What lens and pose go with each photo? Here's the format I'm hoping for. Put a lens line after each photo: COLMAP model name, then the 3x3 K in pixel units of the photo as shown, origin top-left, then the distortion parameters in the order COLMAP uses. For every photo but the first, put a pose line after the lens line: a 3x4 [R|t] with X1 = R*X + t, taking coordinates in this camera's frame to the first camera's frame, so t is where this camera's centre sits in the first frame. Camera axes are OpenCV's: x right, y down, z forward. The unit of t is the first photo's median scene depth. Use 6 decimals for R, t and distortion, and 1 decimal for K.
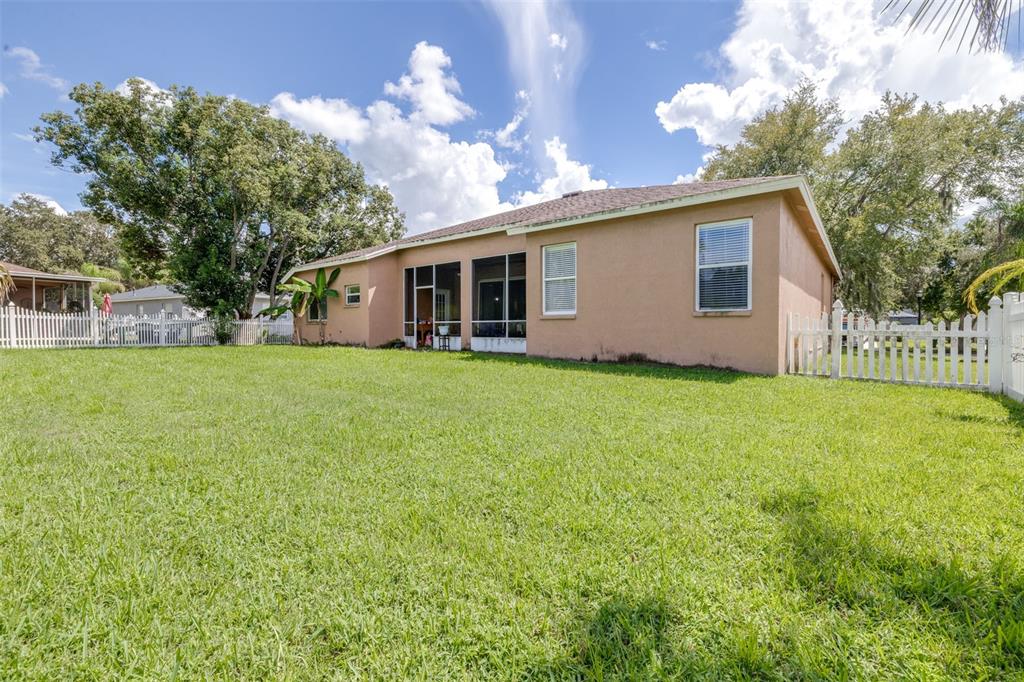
lens RADIAL K [[437.7, 0, 512.0], [0, 437.7, 341.0], [0, 0, 1]] dist [-0.000017, 0.000558]
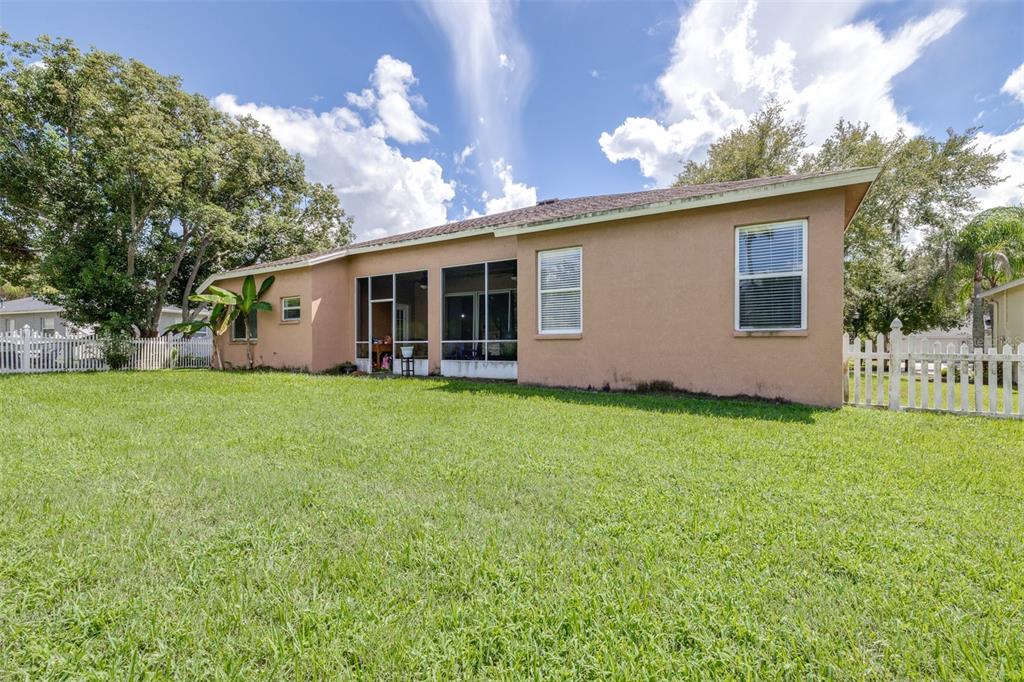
lens RADIAL K [[413.6, 0, 505.9], [0, 413.6, 351.7], [0, 0, 1]] dist [0.000917, 0.000071]
pose [[0.989556, -0.001825, 0.144134, -0.073048], [0.004228, 0.999857, -0.016371, -0.009706], [-0.144084, 0.016809, 0.989423, 0.166719]]
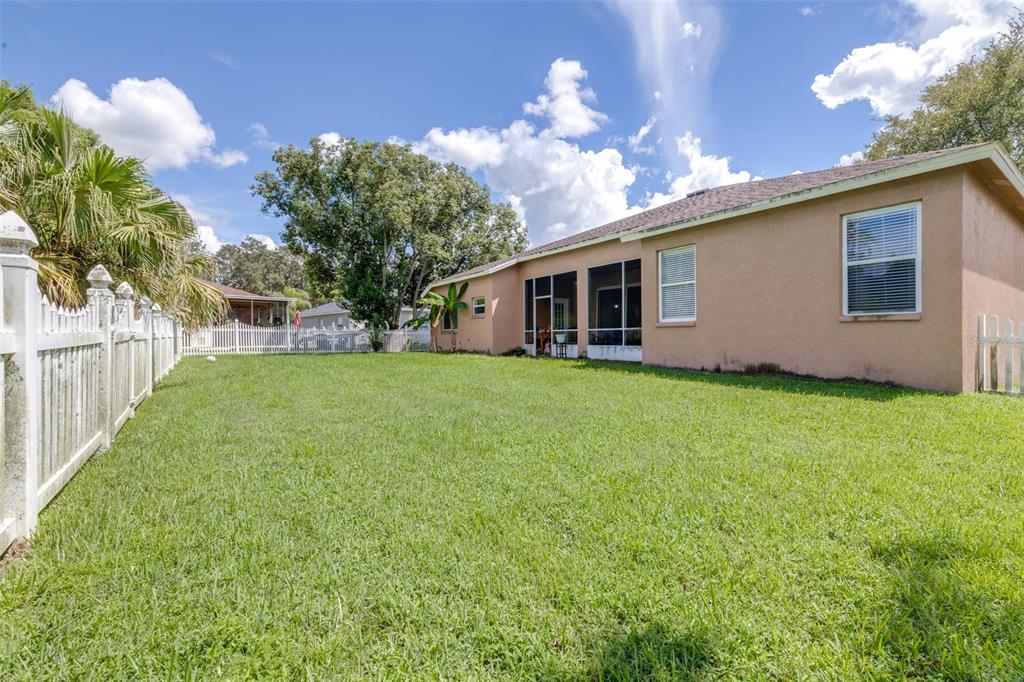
lens RADIAL K [[431.6, 0, 512.0], [0, 431.6, 341.0], [0, 0, 1]] dist [0.000752, 0.000189]
pose [[0.956647, -0.004588, -0.291213, 0.025843], [0.000141, 0.999883, -0.015291, -0.002732], [0.291249, 0.014587, 0.956536, -0.000618]]
